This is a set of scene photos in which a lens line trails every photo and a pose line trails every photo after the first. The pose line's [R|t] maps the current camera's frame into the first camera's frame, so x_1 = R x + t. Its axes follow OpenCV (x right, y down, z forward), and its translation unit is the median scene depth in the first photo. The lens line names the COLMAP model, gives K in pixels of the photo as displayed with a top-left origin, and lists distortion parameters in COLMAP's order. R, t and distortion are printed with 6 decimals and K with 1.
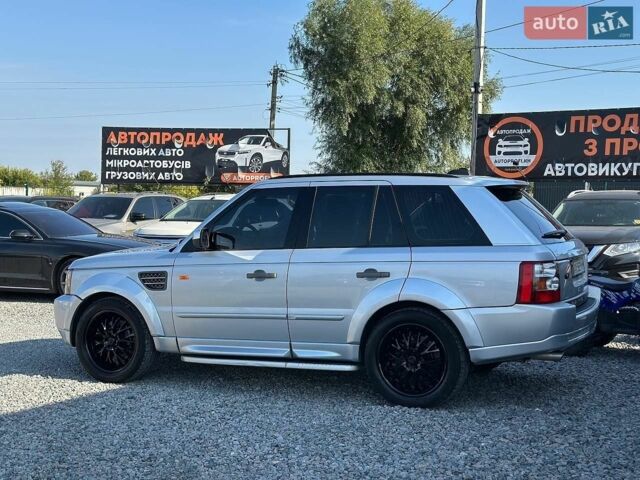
lens RADIAL K [[875.2, 0, 320.0], [0, 875.2, 240.0], [0, 0, 1]] dist [0.146897, -0.014232]
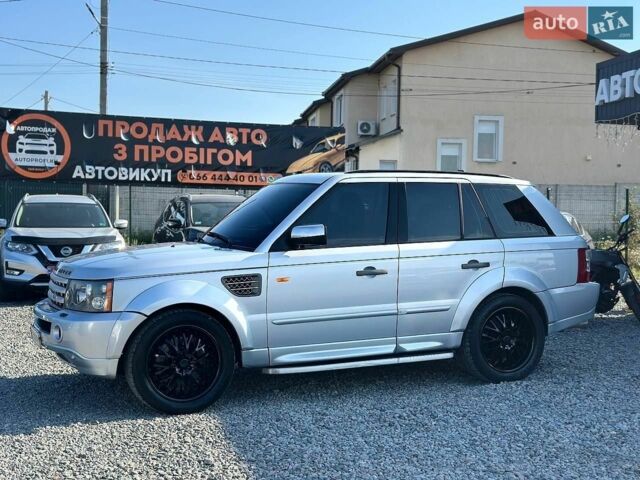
lens RADIAL K [[875.2, 0, 320.0], [0, 875.2, 240.0], [0, 0, 1]] dist [0.146897, -0.014232]
pose [[0.664477, -0.016534, 0.747126, -0.313635], [0.022334, 0.999748, 0.002261, 0.000553], [-0.746975, 0.015184, 0.664679, 0.150478]]
